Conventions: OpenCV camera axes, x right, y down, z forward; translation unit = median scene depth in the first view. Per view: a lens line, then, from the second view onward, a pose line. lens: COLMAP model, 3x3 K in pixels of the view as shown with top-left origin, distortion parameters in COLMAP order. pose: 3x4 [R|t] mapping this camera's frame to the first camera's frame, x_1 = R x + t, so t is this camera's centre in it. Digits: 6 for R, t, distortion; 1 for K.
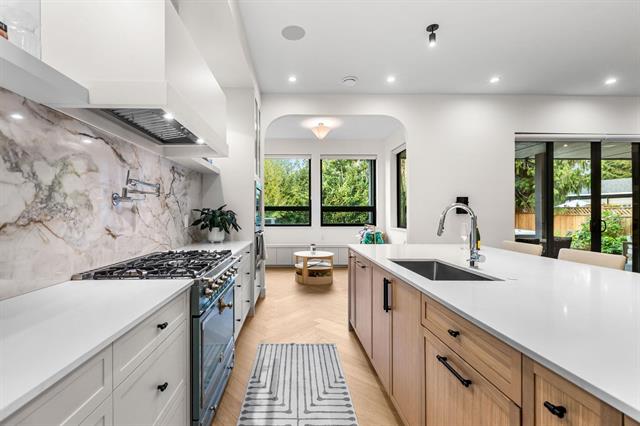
lens RADIAL K [[285.4, 0, 320.0], [0, 285.4, 213.0], [0, 0, 1]] dist [0.000006, 0.000043]
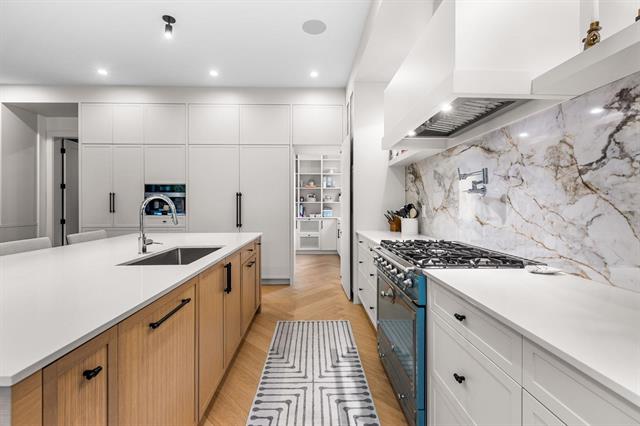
lens RADIAL K [[285.4, 0, 320.0], [0, 285.4, 213.0], [0, 0, 1]] dist [0.000006, 0.000043]
pose [[-0.997638, -0.039781, 0.056007, -0.132544], [-0.038559, 0.998998, 0.022738, 0.035388], [-0.056855, 0.020525, -0.998171, 1.998599]]
